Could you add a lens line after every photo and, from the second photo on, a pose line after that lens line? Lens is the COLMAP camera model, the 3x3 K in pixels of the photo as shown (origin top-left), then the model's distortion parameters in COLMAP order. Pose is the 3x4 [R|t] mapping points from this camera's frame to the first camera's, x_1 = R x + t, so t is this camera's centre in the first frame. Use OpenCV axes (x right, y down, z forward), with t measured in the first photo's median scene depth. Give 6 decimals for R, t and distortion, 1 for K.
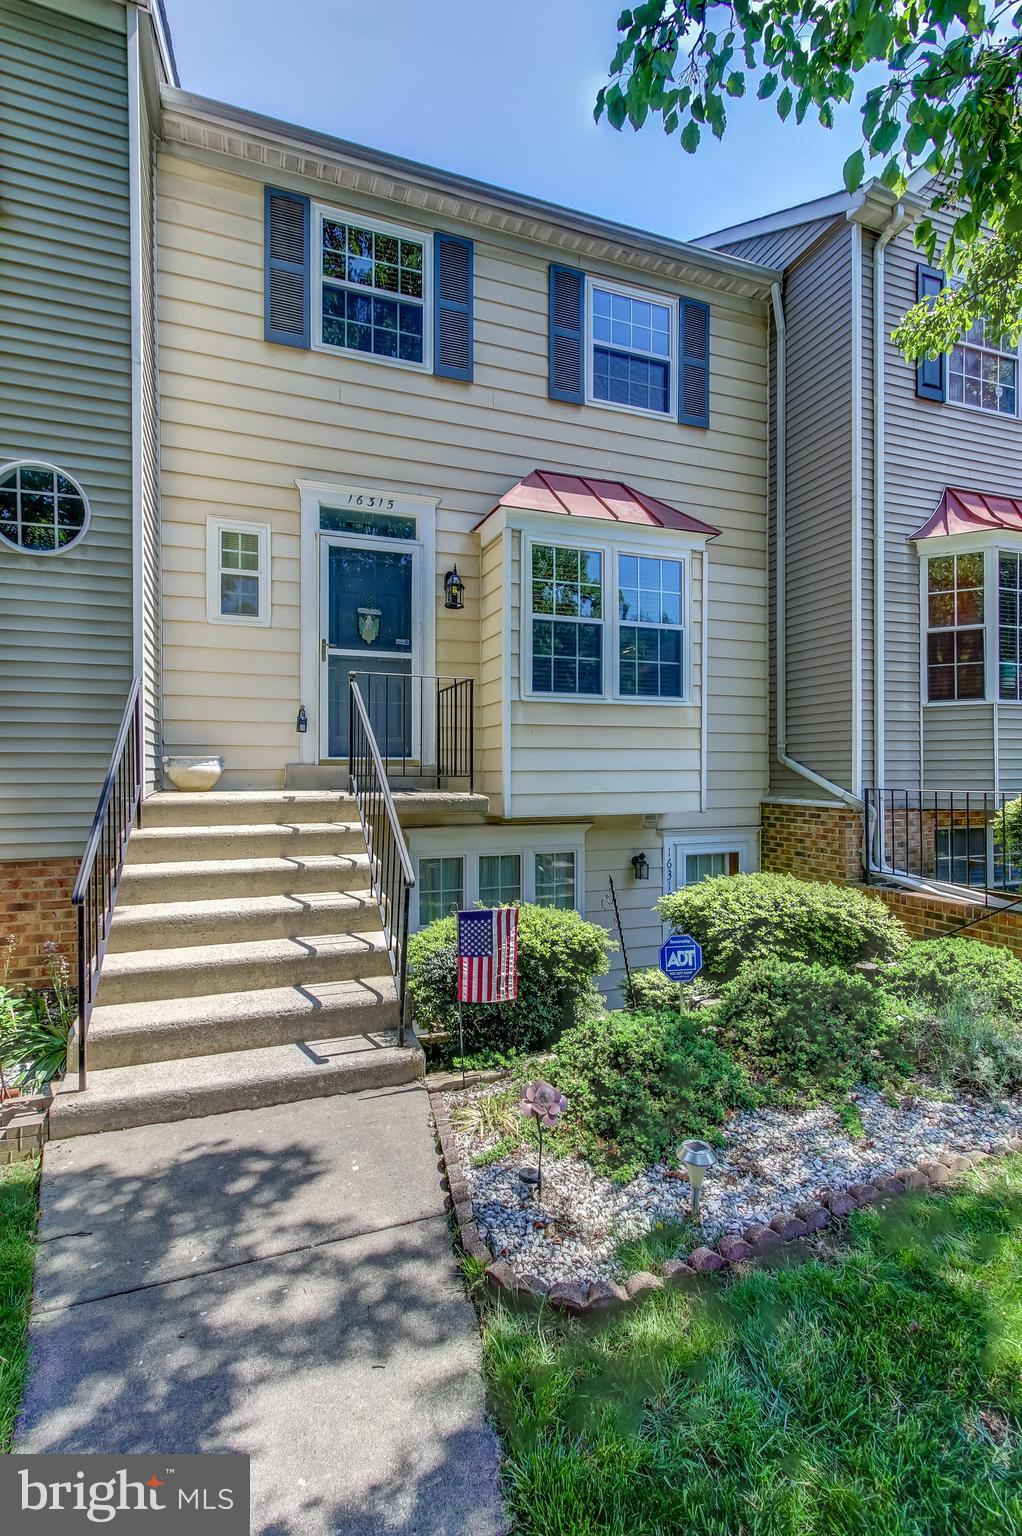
lens RADIAL K [[703.9, 0, 498.8], [0, 703.9, 768.2], [0, 0, 1]] dist [0.004399, 0.001876]
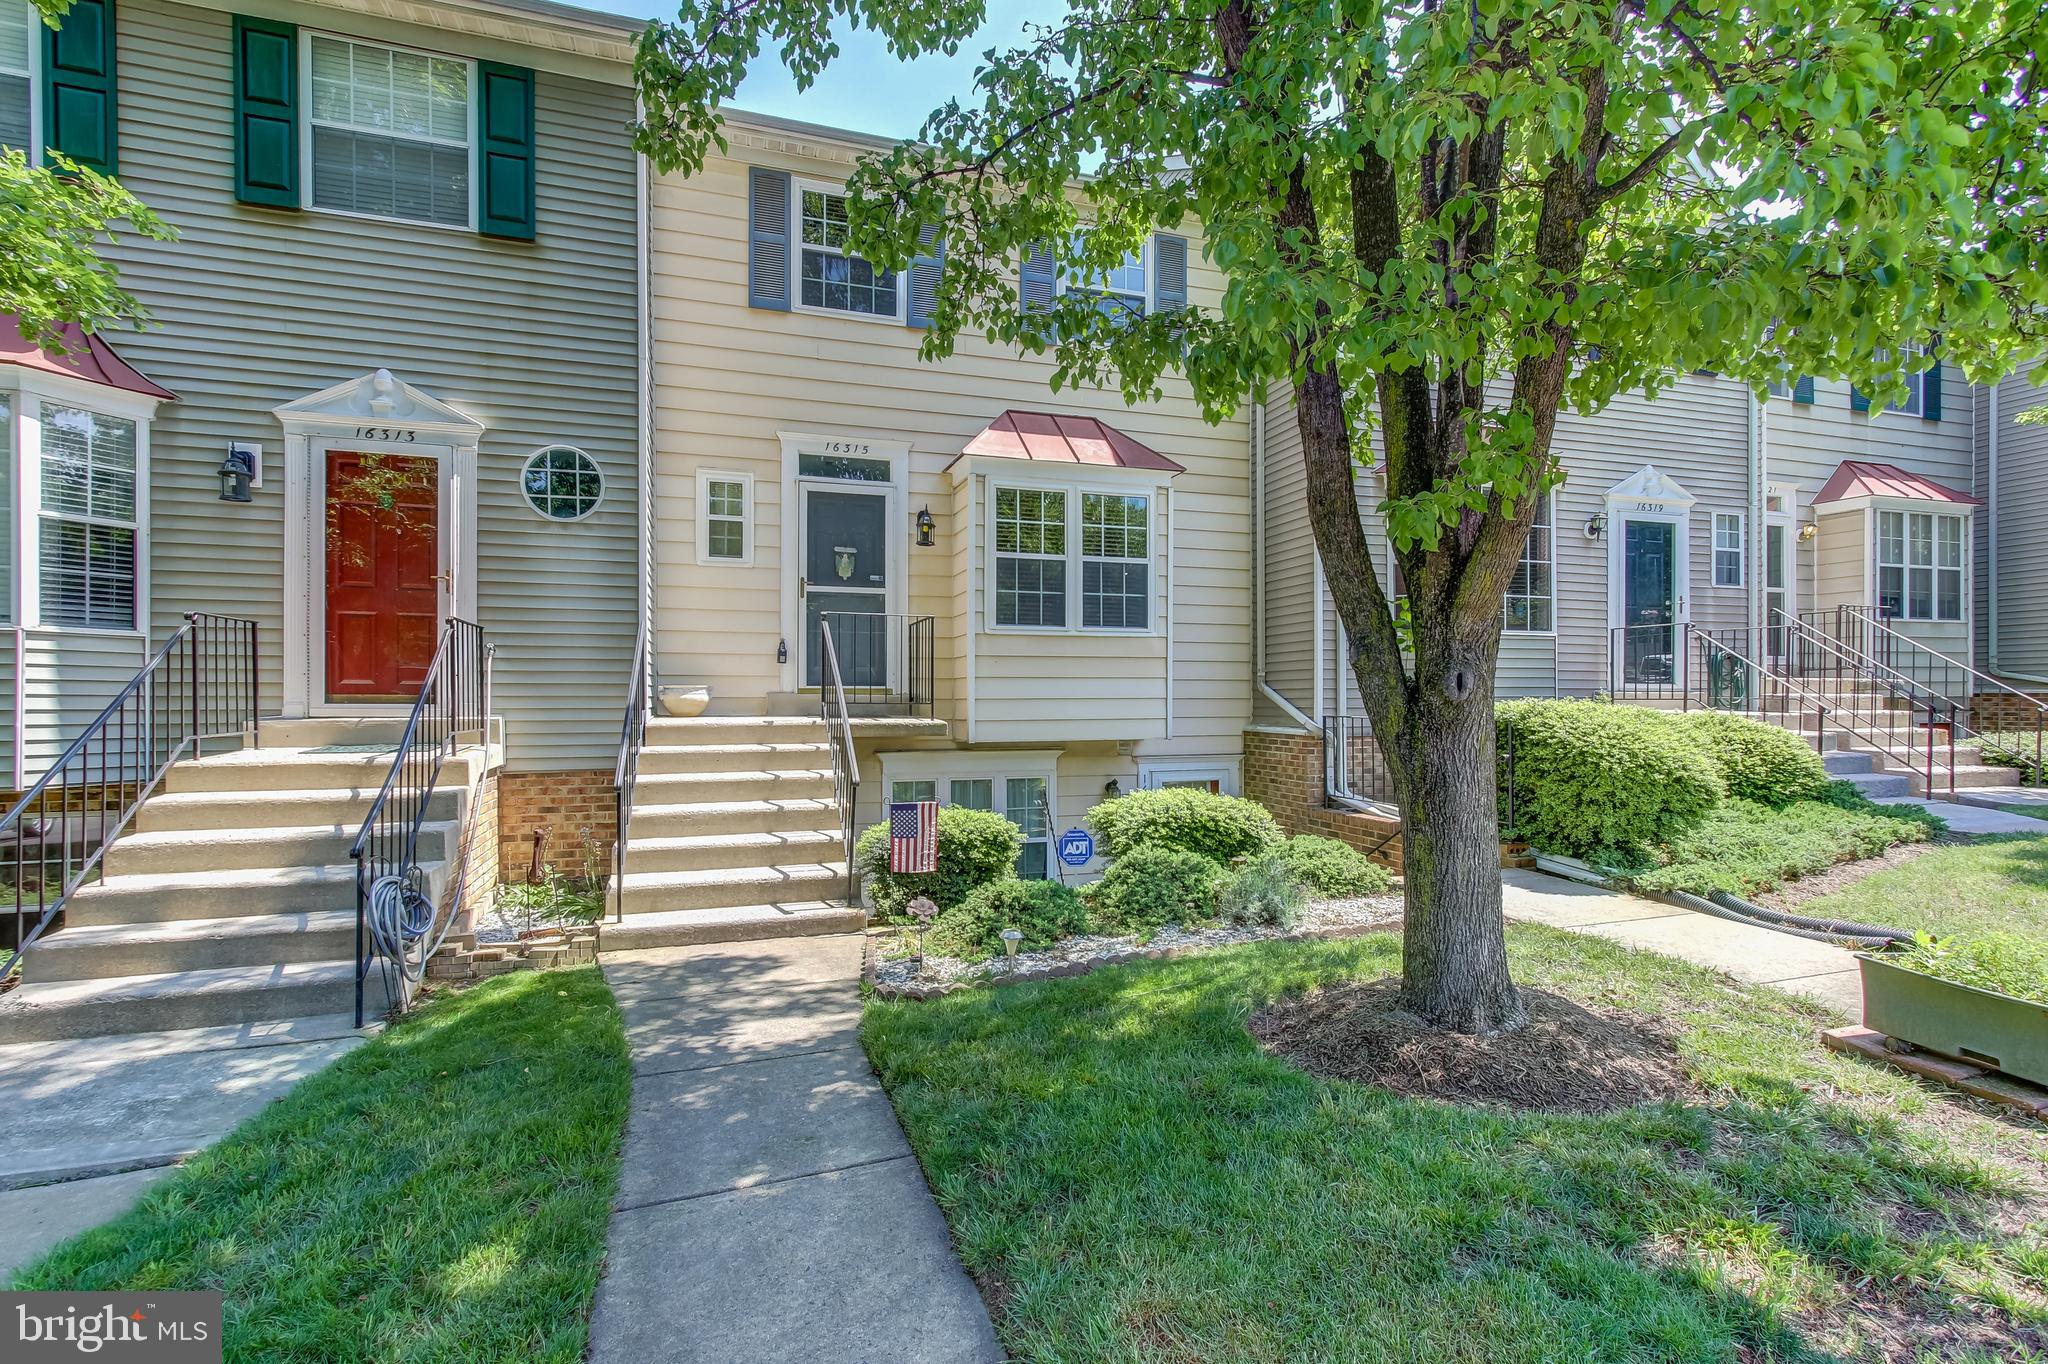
lens RADIAL K [[938.5, 0, 1041.6], [0, 938.5, 689.5], [0, 0, 1]] dist [0.004399, 0.001876]
pose [[0.999801, -0.000458, -0.019963, 0.168455], [0.000318, 0.999976, -0.006988, -0.000329], [0.019966, 0.006980, 0.999776, -0.495358]]
